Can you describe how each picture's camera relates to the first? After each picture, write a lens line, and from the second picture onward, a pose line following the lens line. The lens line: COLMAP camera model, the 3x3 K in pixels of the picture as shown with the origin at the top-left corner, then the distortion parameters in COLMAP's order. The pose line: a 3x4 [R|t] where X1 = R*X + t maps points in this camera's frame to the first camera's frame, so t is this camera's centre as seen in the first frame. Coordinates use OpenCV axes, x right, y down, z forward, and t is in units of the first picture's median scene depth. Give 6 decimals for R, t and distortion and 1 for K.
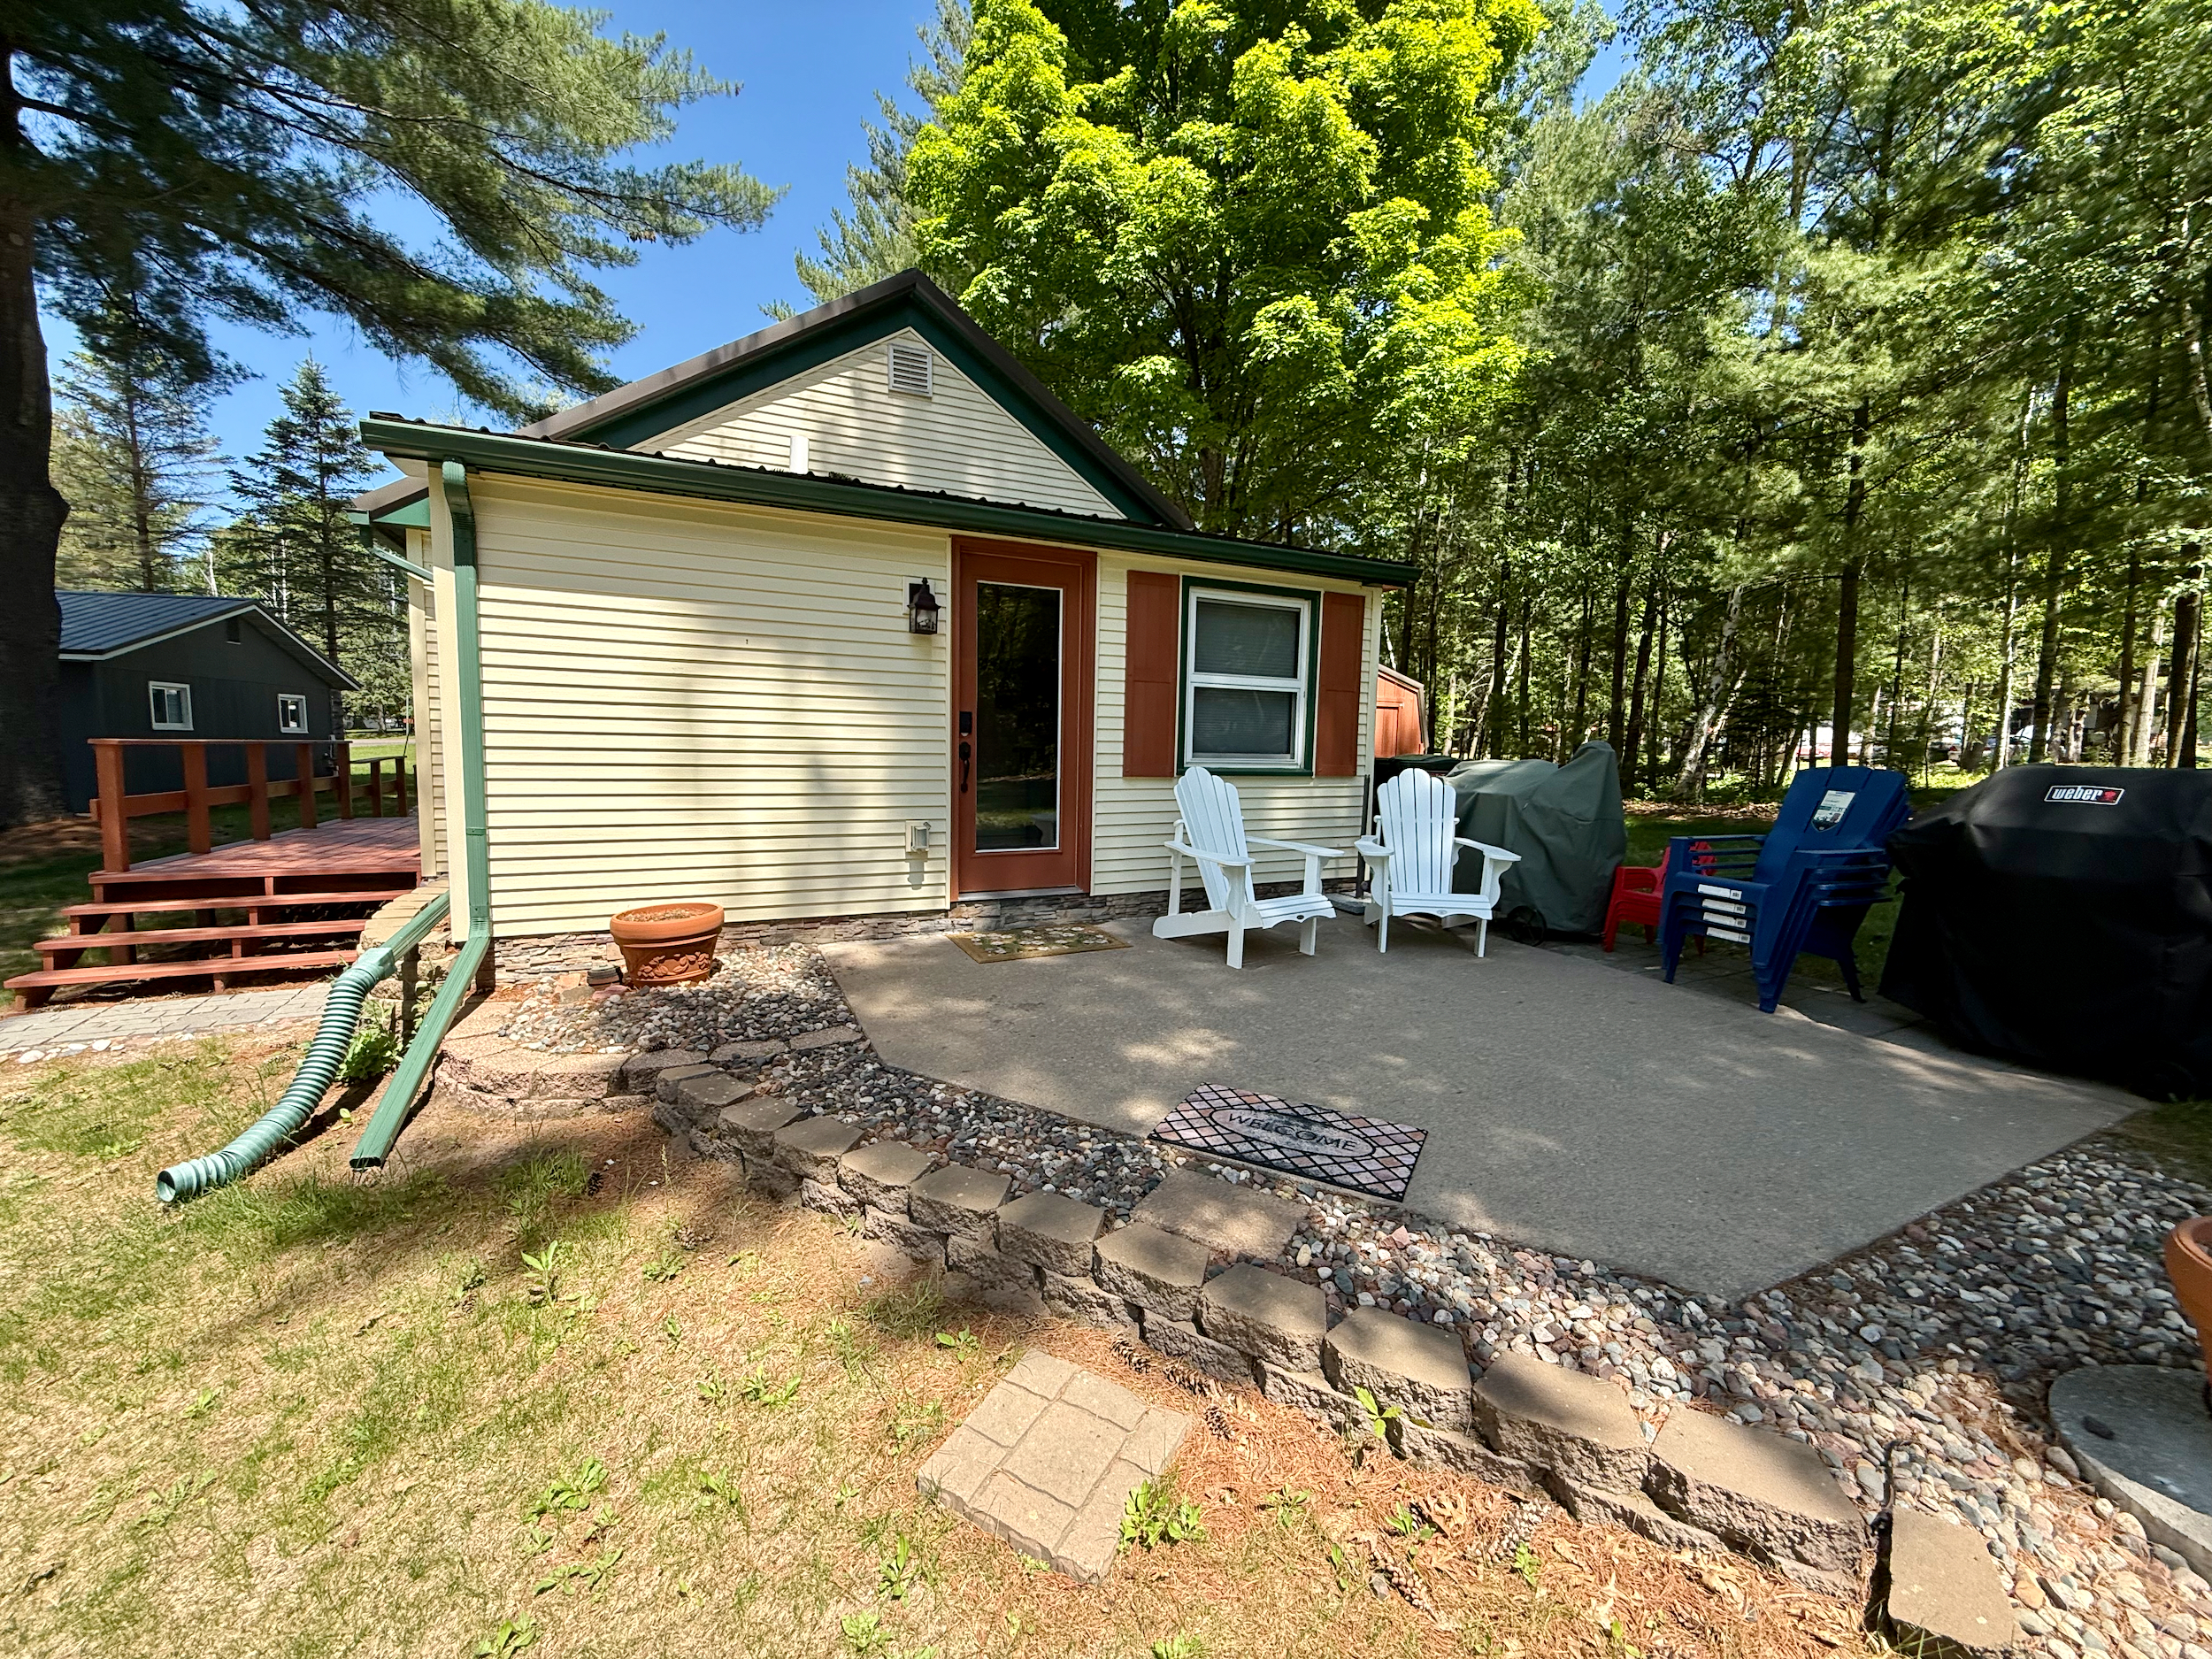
lens RADIAL K [[887.6, 0, 1098.0], [0, 887.6, 823.1], [0, 0, 1]] dist [0.000882, 0.000095]
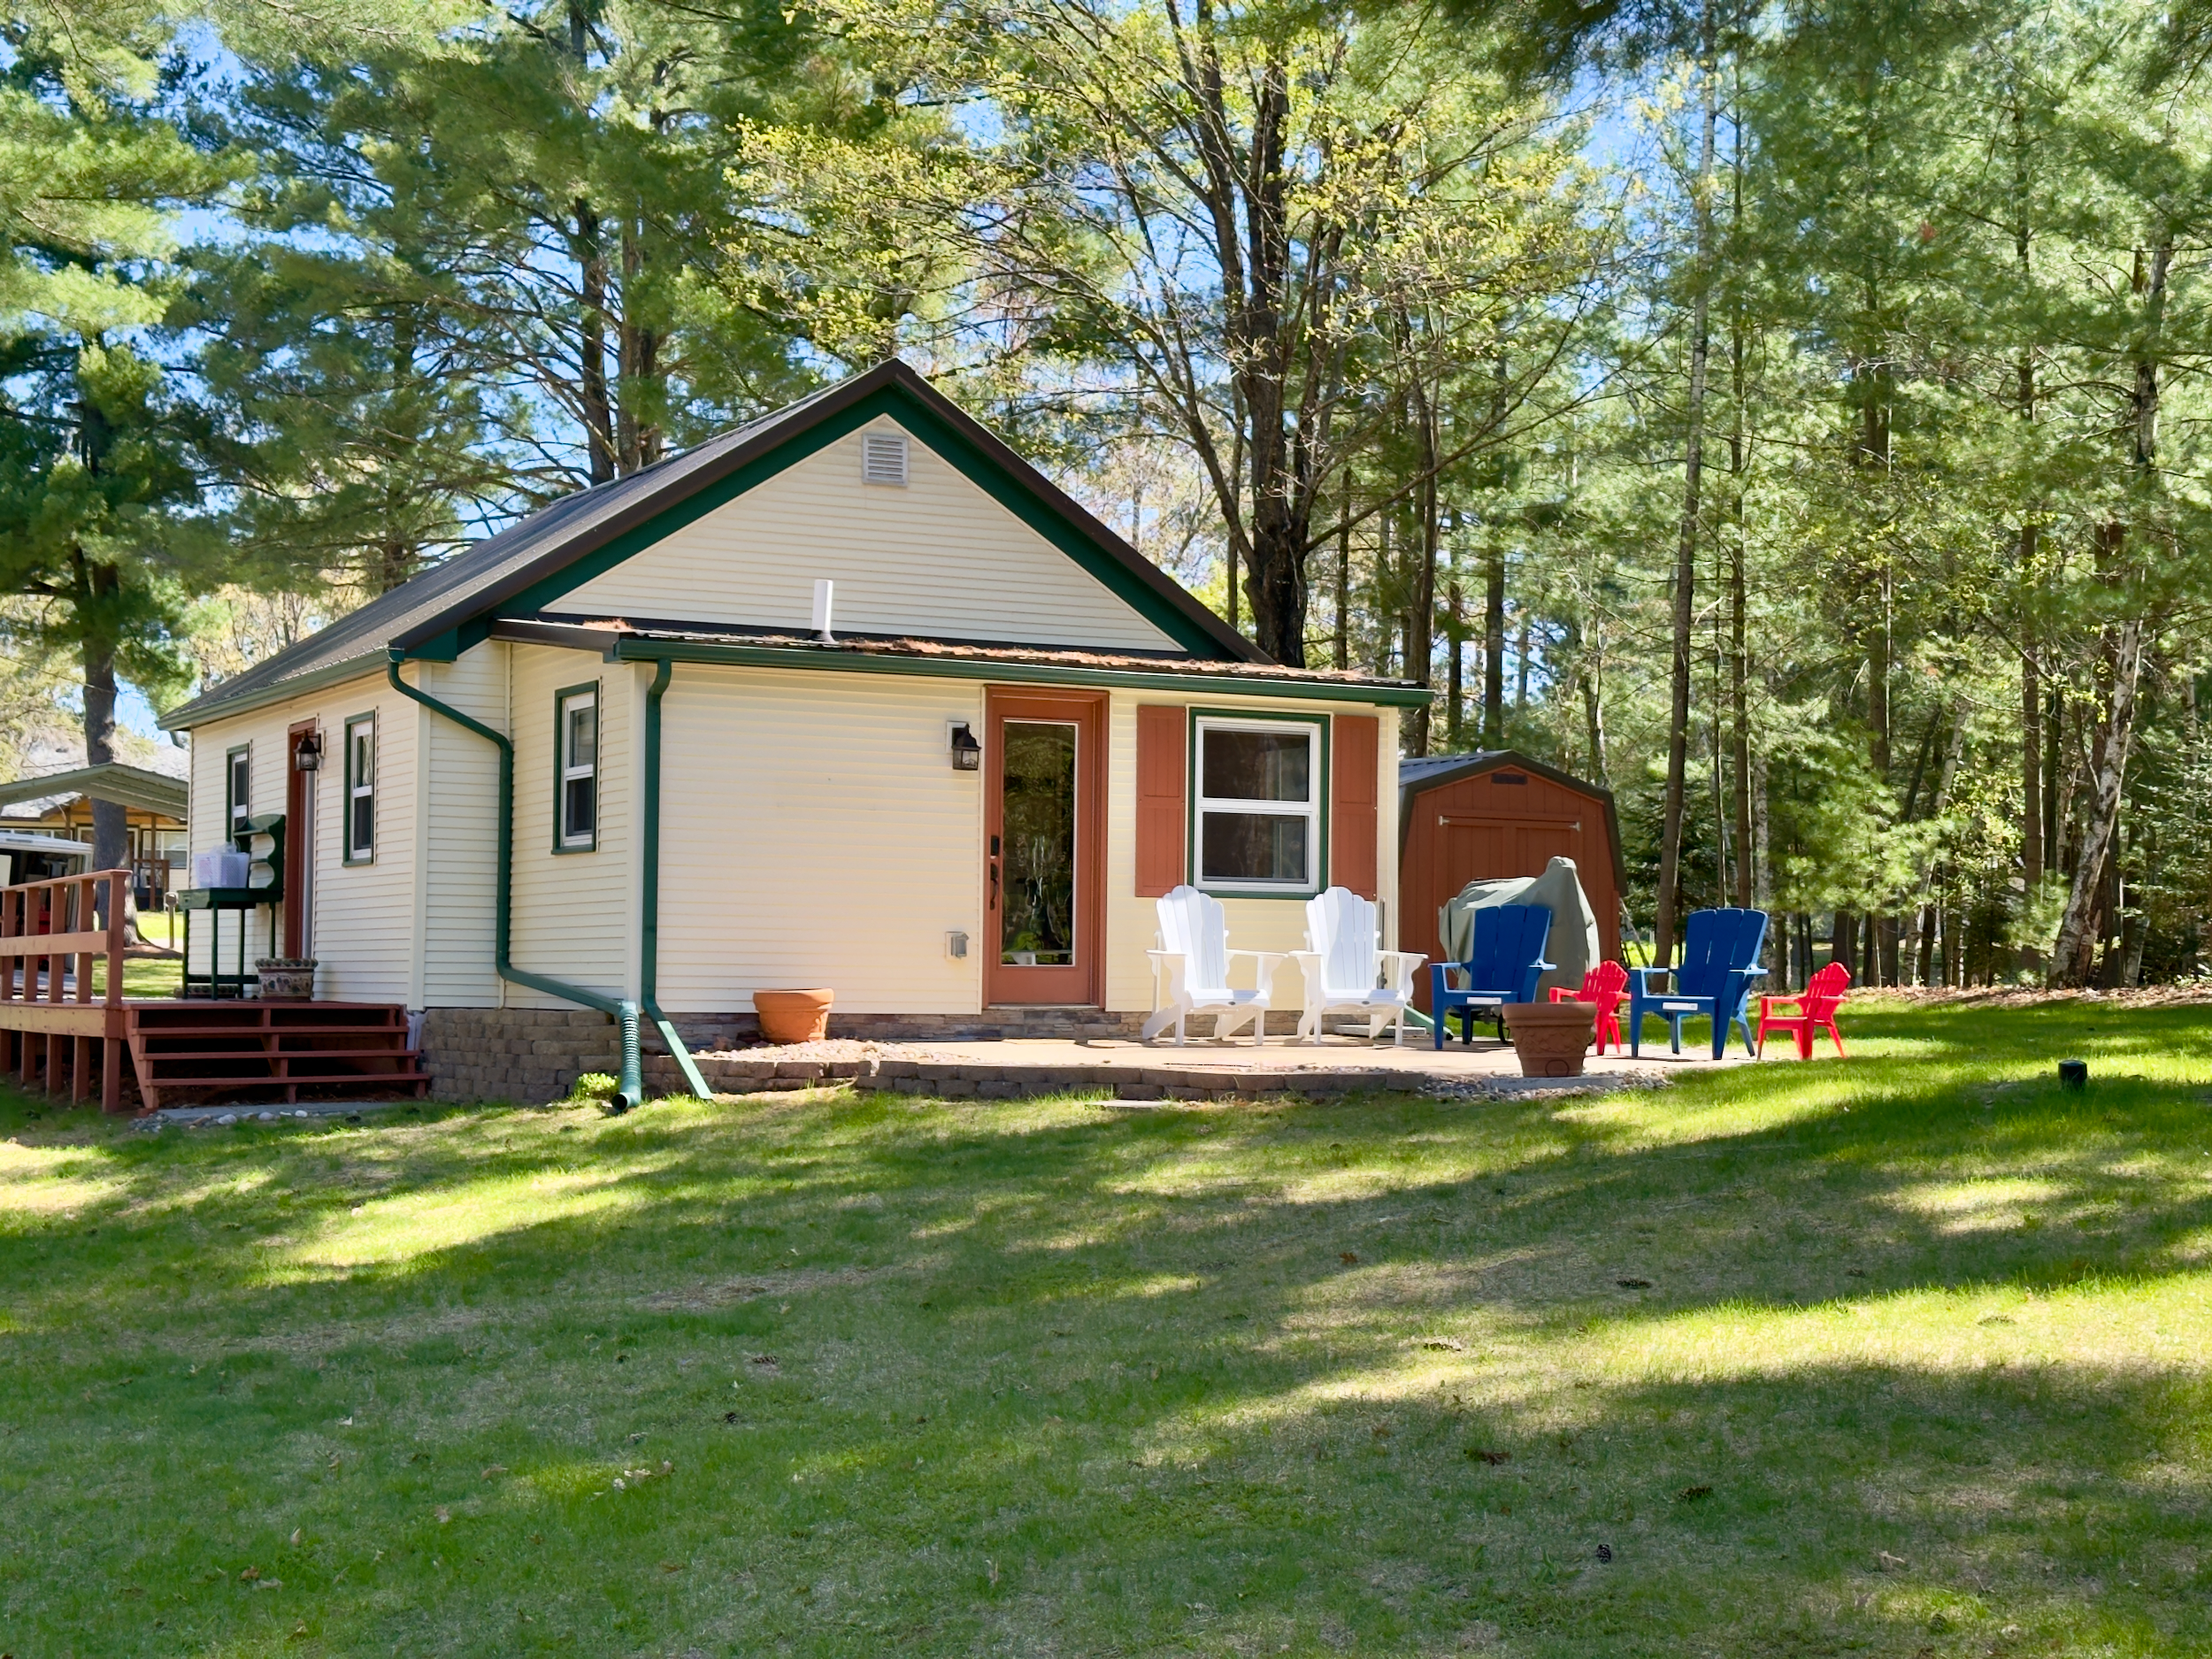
lens RADIAL K [[3125.0, 0, 1118.8], [0, 3125.0, 831.4], [0, 0, 1]] dist [0.109899, 0.000000]
pose [[0.998620, -0.004020, 0.052366, -0.174790], [0.011119, 0.990648, -0.135988, 0.353387], [-0.051330, 0.136382, 0.989326, -2.526540]]
